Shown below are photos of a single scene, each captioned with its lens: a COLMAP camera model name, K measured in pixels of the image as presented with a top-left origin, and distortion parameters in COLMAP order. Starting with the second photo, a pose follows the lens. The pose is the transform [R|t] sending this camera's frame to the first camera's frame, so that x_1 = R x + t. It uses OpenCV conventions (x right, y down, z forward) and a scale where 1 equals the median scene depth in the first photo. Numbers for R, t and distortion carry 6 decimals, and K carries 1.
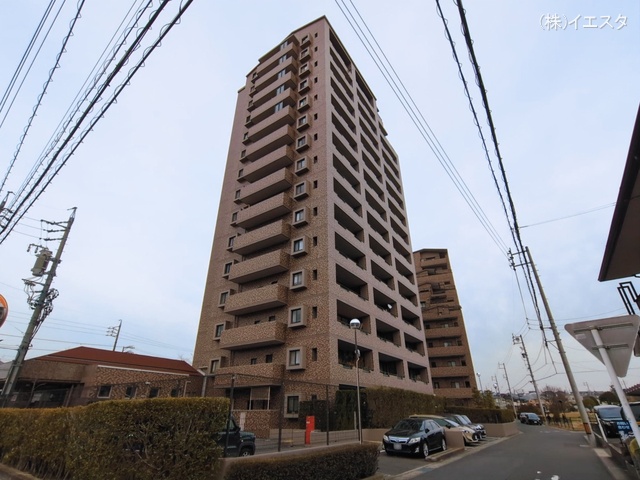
lens RADIAL K [[320.5, 0, 319.2], [0, 320.5, 251.8], [0, 0, 1]] dist [-0.000455, -0.000173]
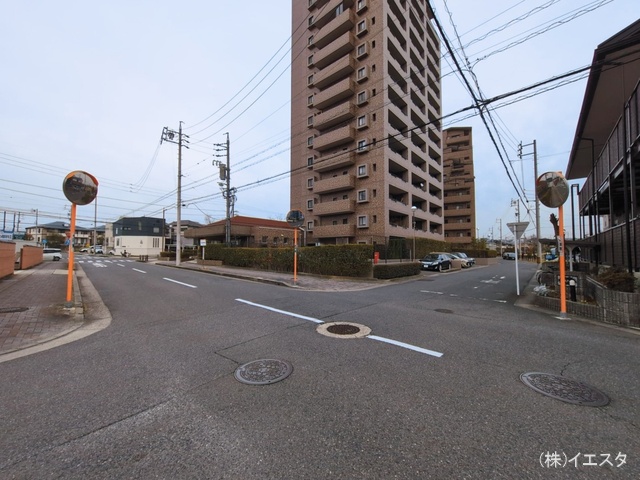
lens RADIAL K [[262.6, 0, 322.9], [0, 262.6, 240.6], [0, 0, 1]] dist [-0.000385, 0.000175]
pose [[0.994717, 0.001021, -0.102654, -0.111805], [0.041019, 0.912708, 0.406548, -0.109487], [0.094108, -0.408611, 0.907844, -0.232662]]
